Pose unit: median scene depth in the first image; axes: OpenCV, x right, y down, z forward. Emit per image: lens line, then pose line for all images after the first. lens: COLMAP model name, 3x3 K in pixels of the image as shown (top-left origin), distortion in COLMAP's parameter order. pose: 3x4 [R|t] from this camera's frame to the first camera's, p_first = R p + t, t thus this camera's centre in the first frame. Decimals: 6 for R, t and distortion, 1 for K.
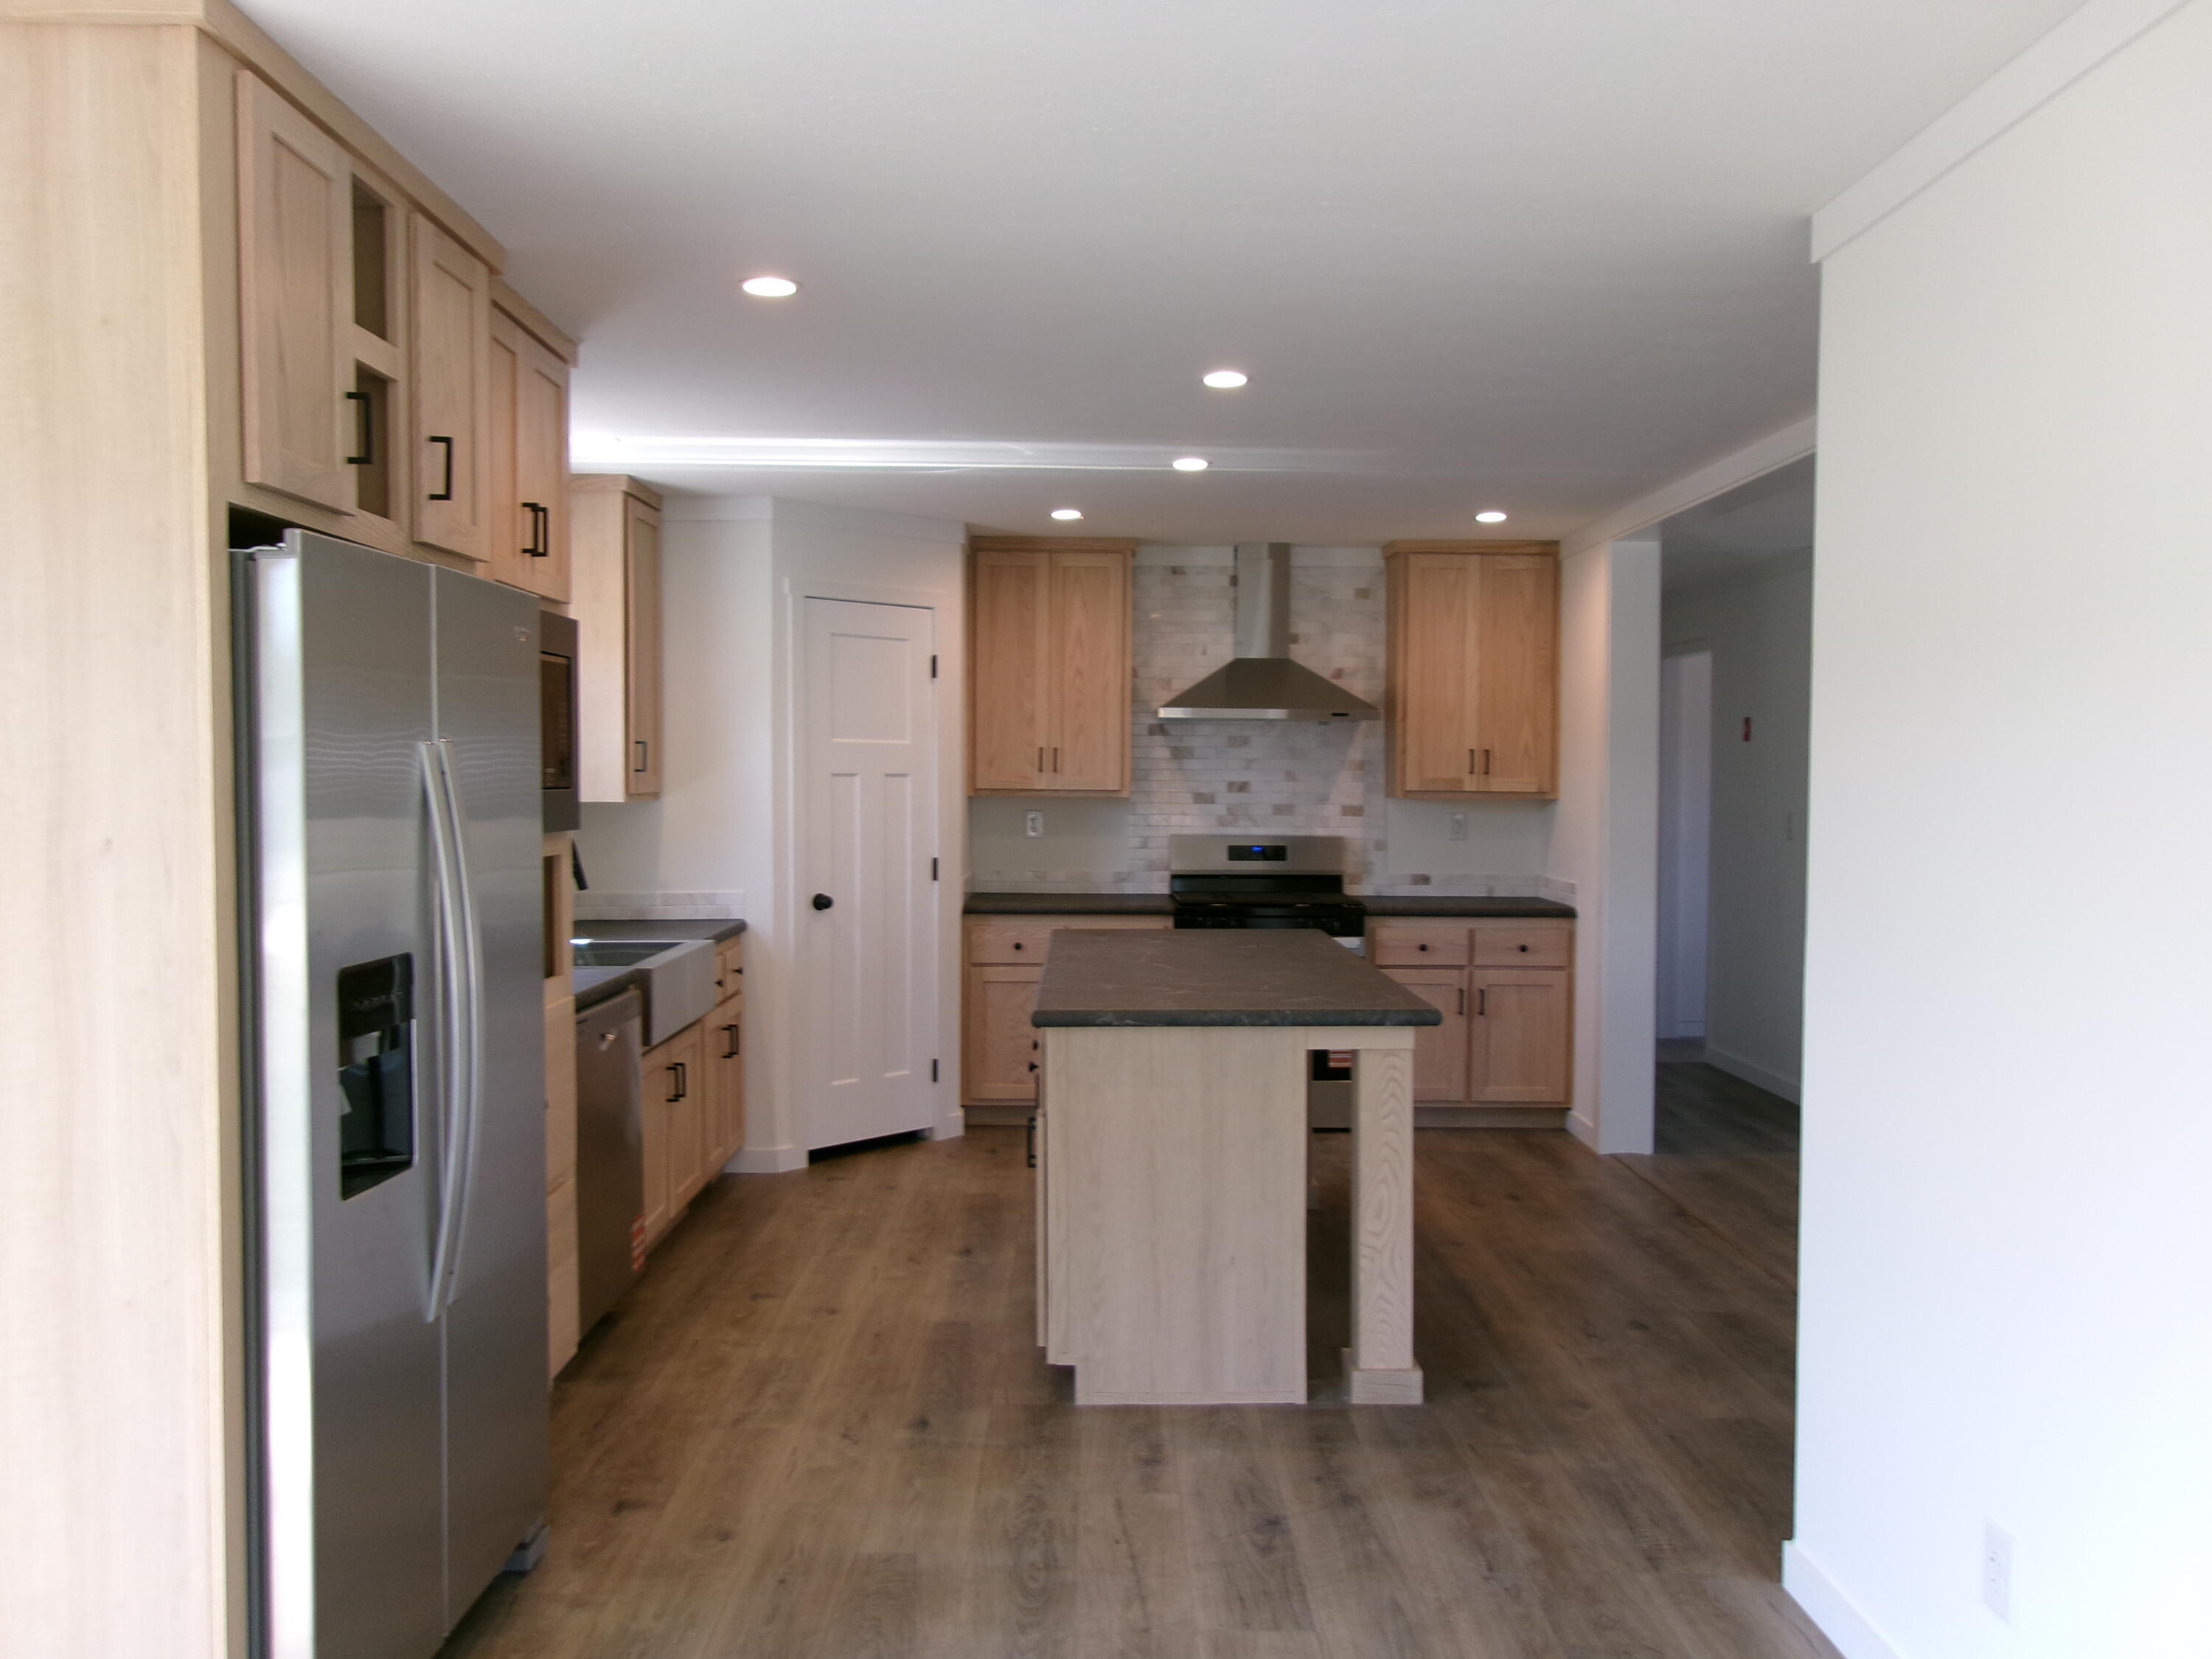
lens RADIAL K [[1696.2, 0, 1106.0], [0, 1696.2, 829.5], [0, 0, 1]] dist [-0.032305, 0.007375]
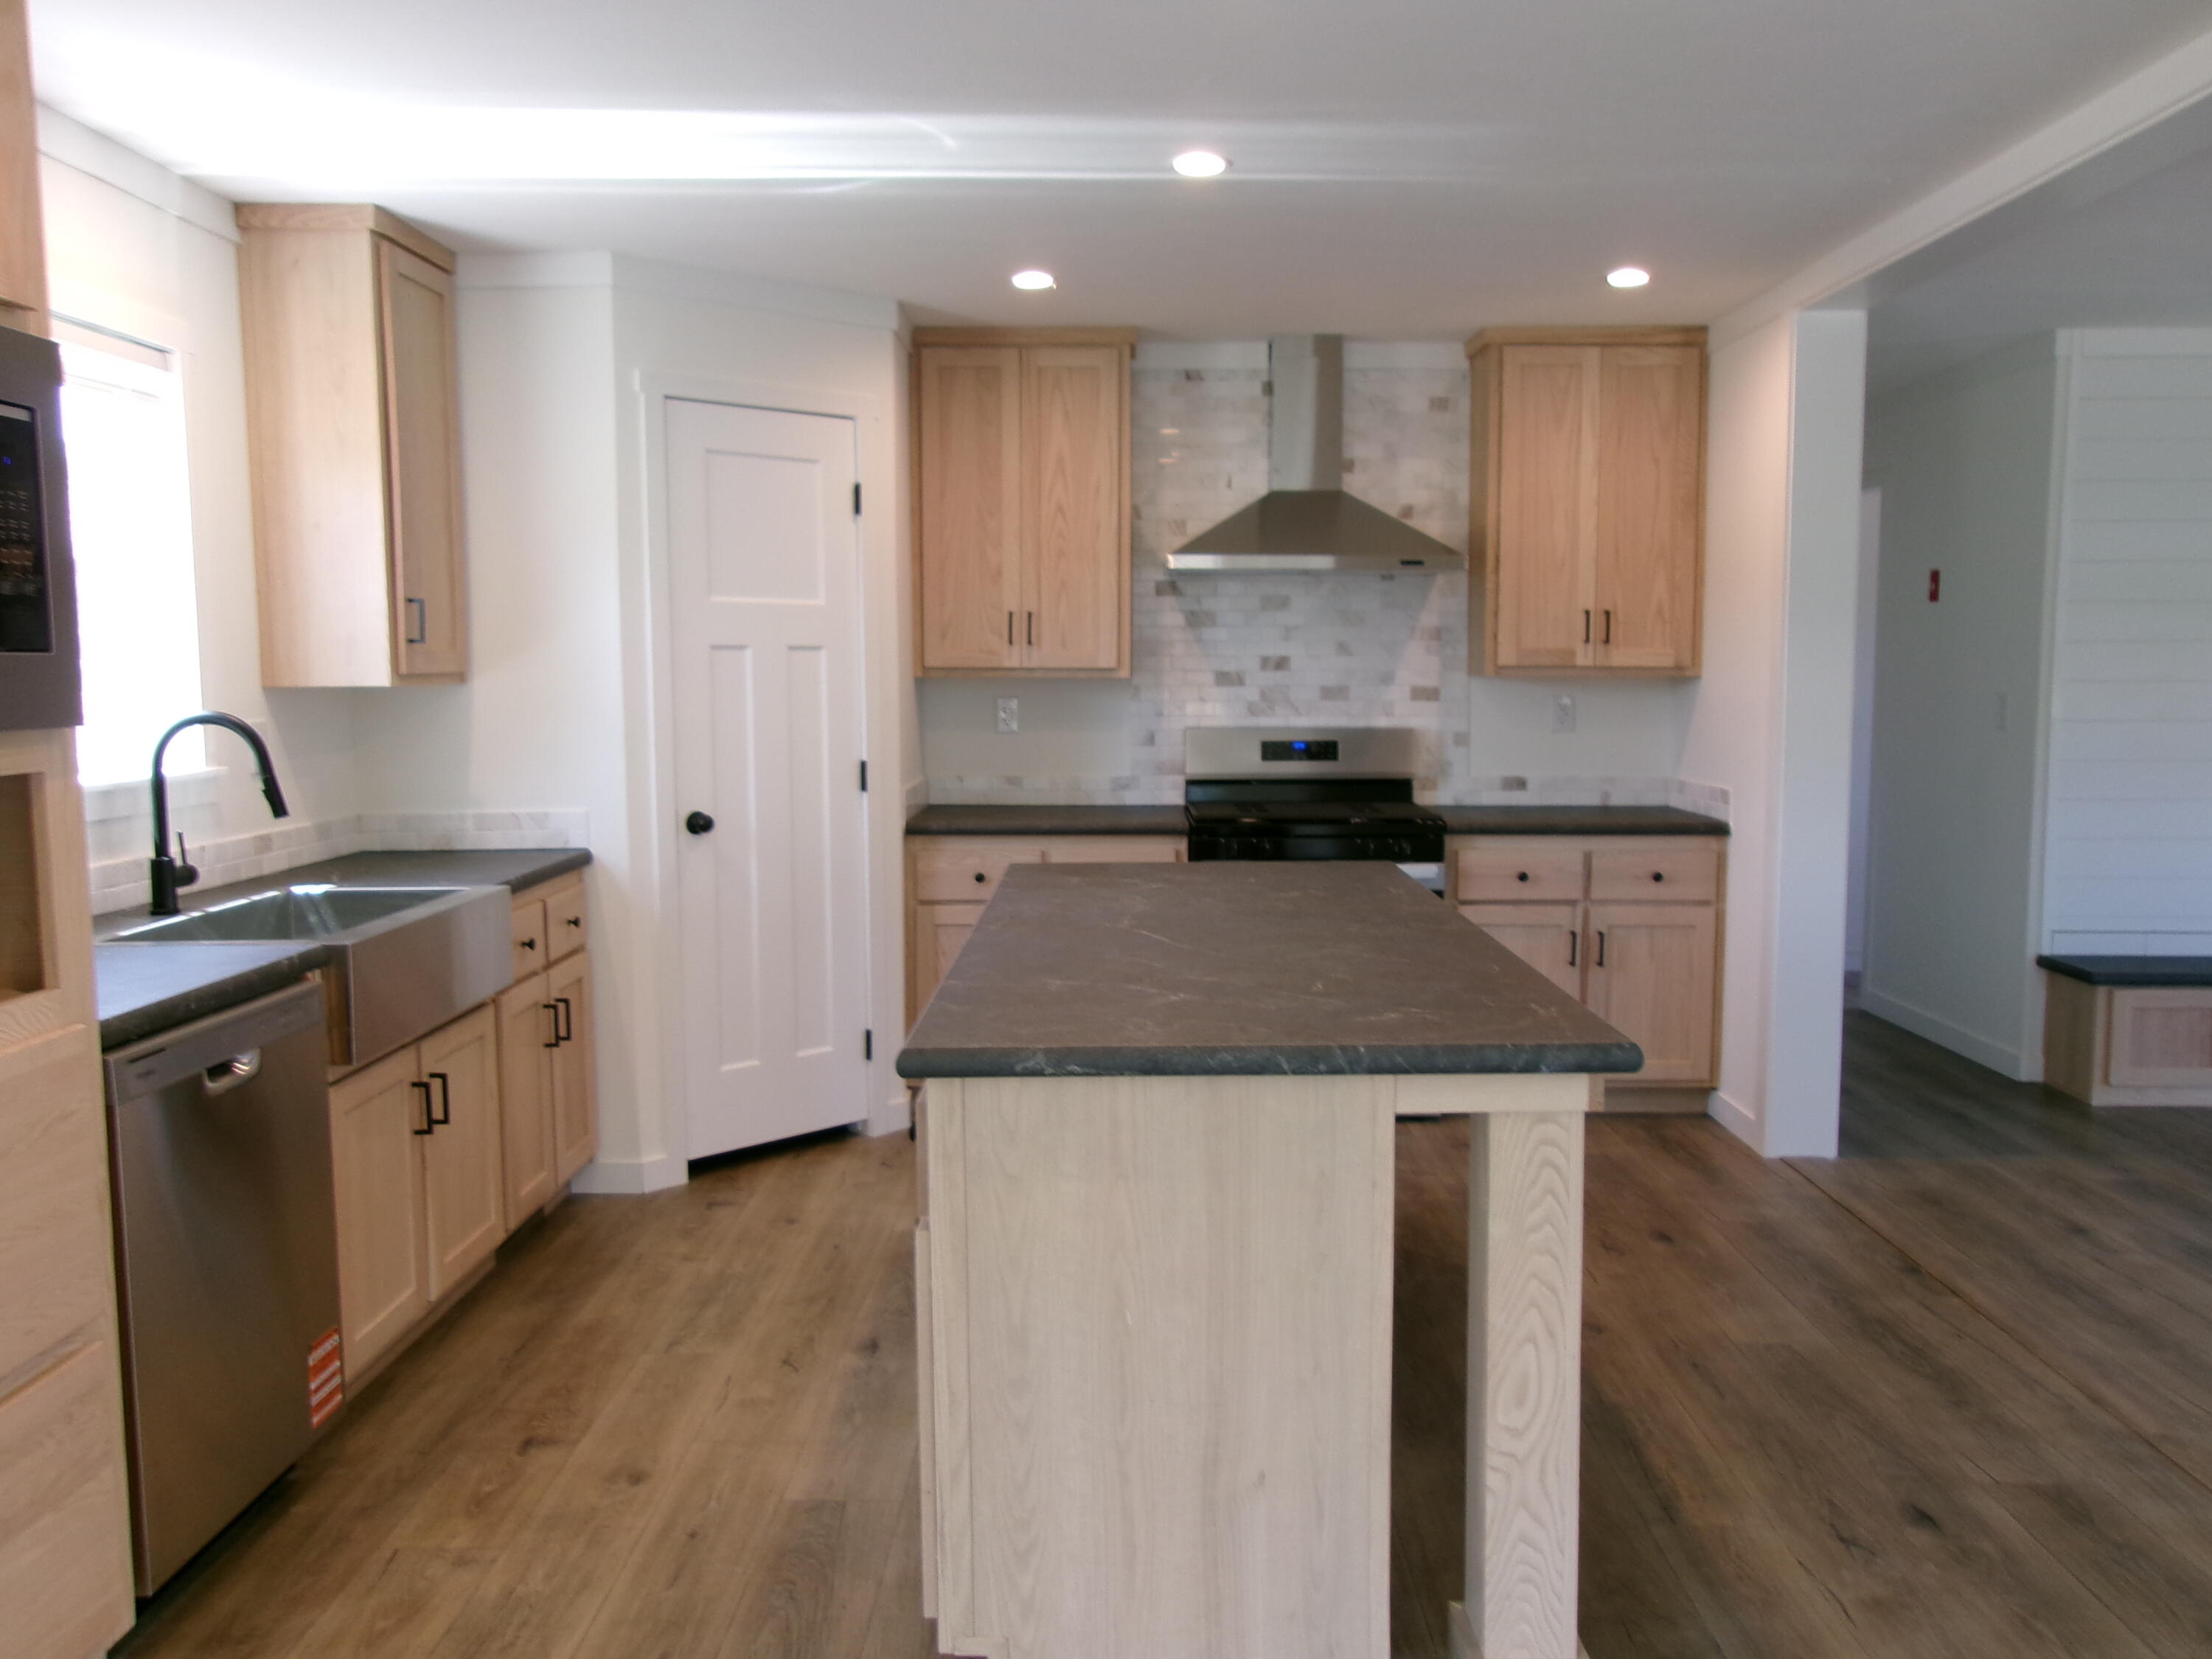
lens RADIAL K [[1696.2, 0, 1106.0], [0, 1696.2, 829.5], [0, 0, 1]] dist [-0.032305, 0.007375]
pose [[0.999737, -0.005381, -0.022284, 0.020978], [0.006784, 0.997967, 0.063364, 0.000641], [0.021898, -0.063498, 0.997742, 0.258654]]
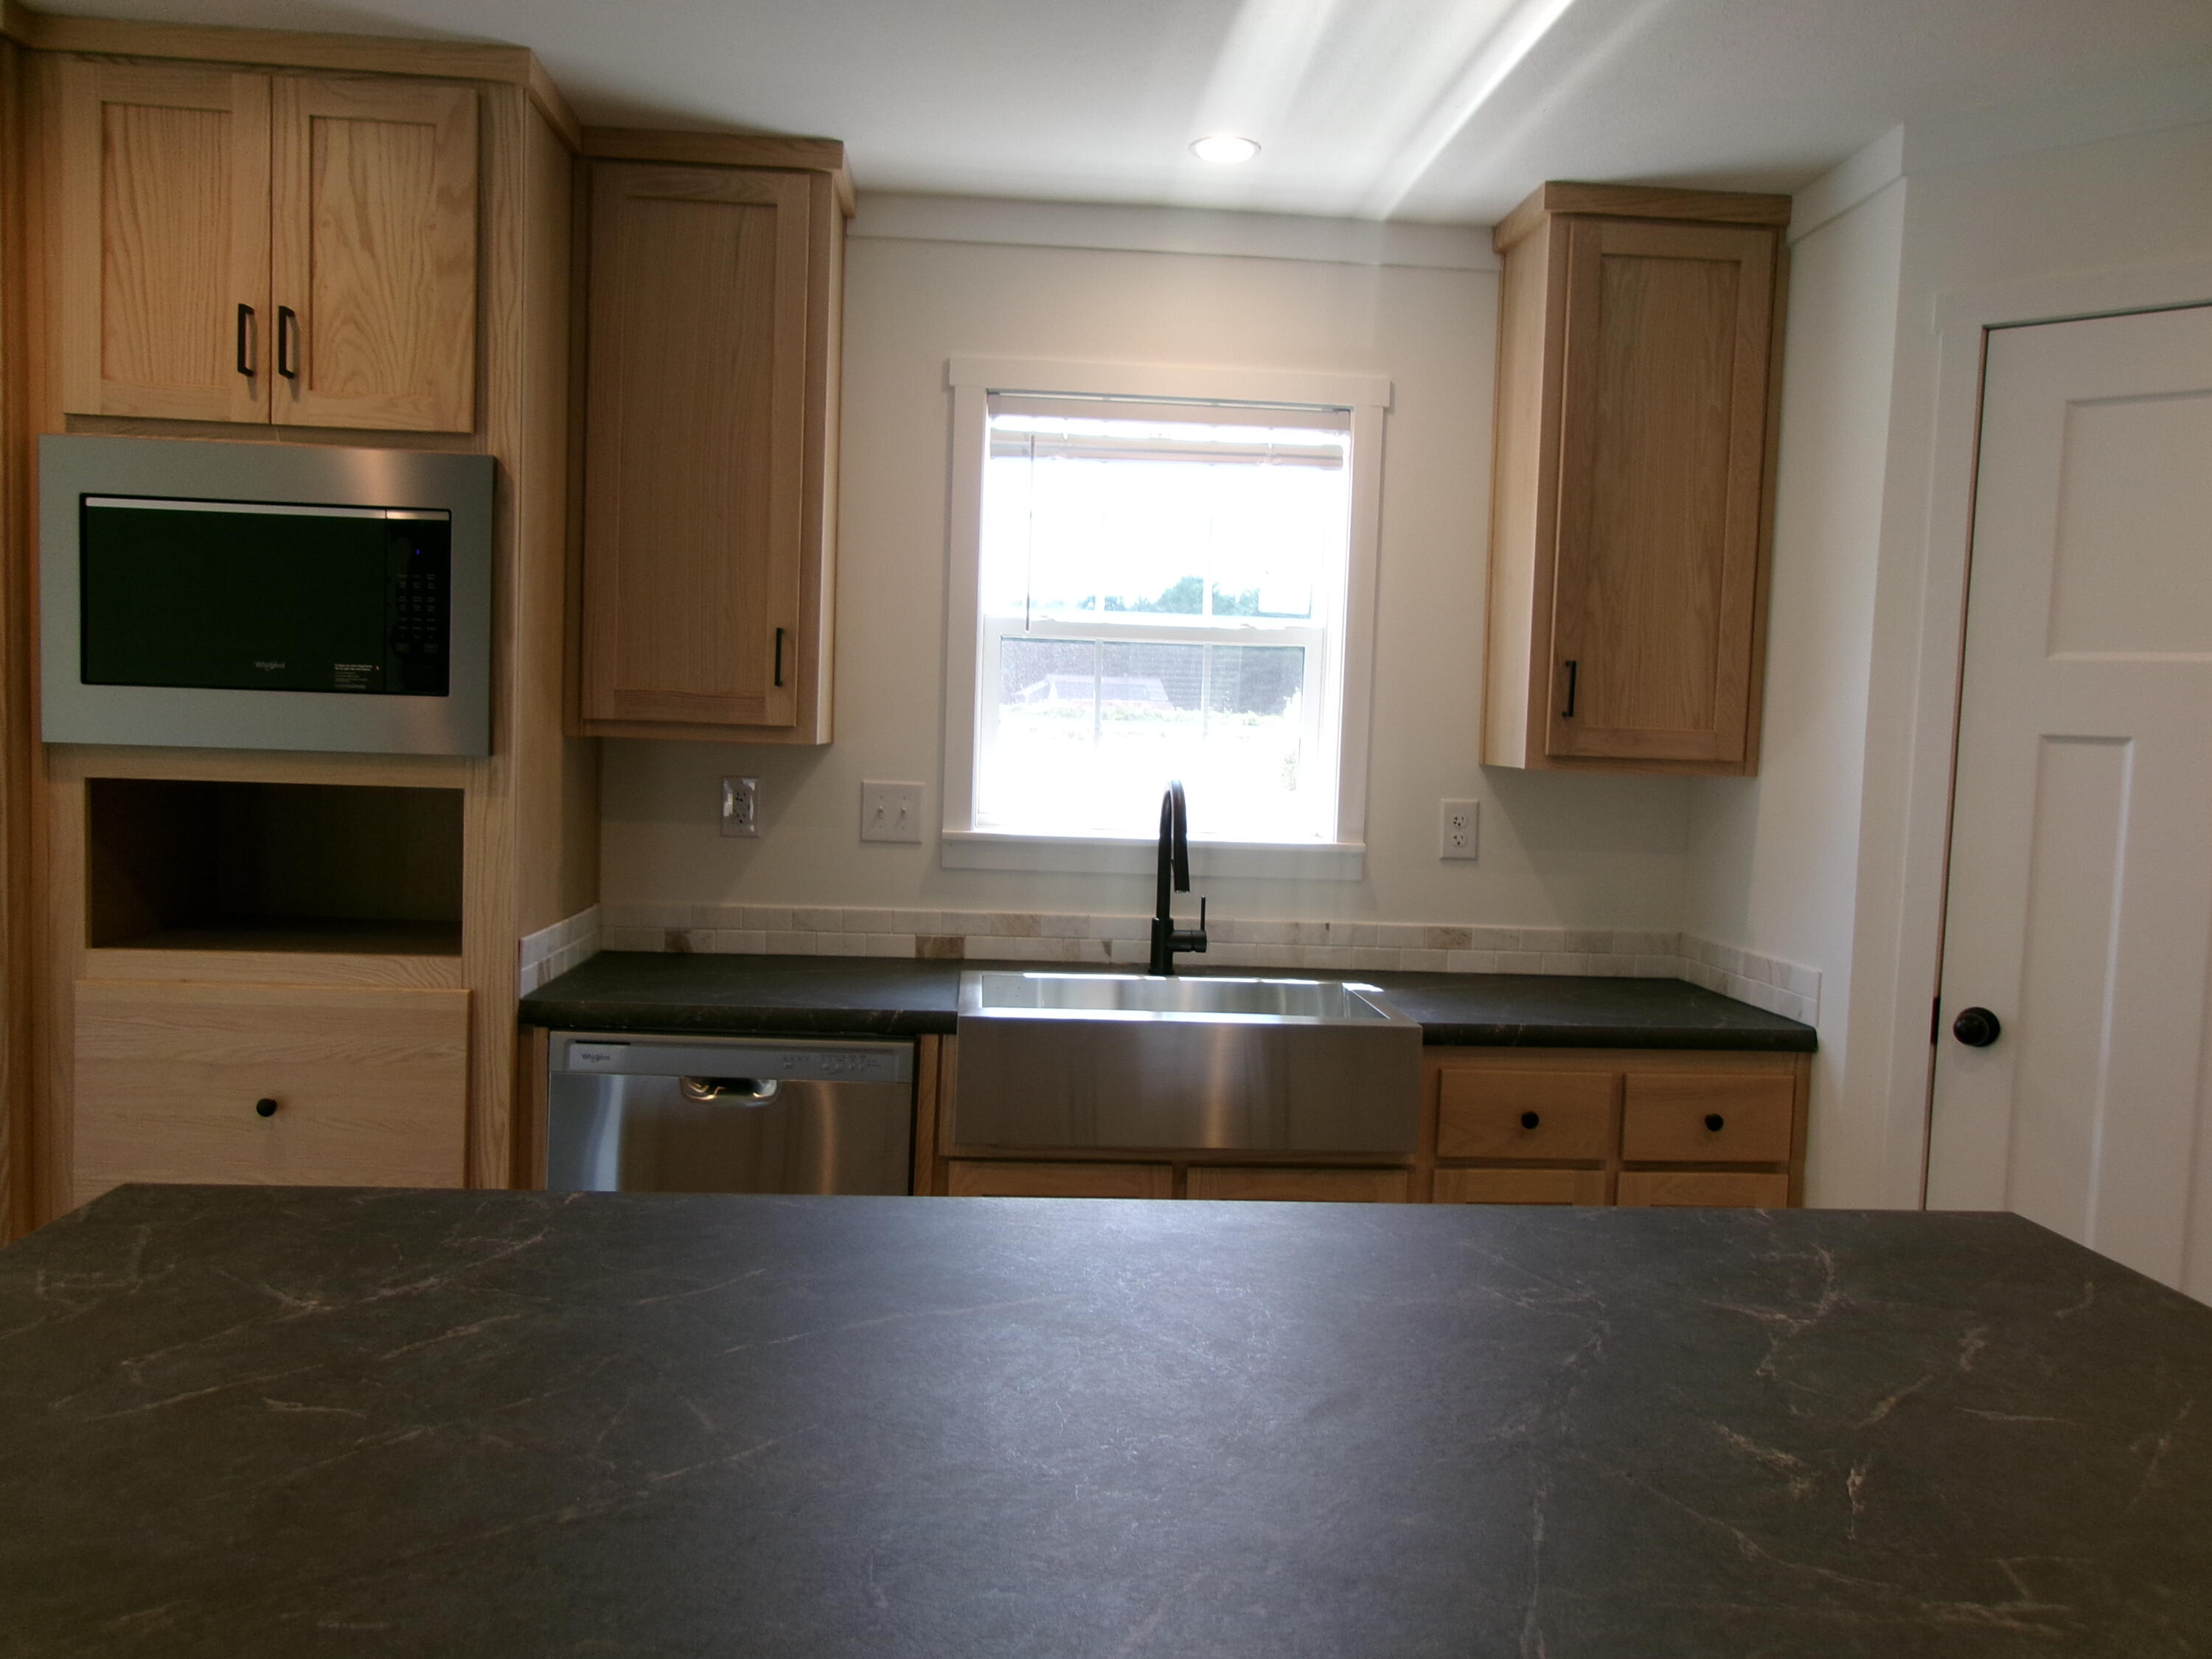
lens RADIAL K [[1696.2, 0, 1106.0], [0, 1696.2, 829.5], [0, 0, 1]] dist [-0.032305, 0.007375]
pose [[0.073067, 0.063033, -0.995333, 0.224711], [-0.069240, 0.995913, 0.057987, -0.015686], [0.994921, 0.064680, 0.077133, 0.680996]]
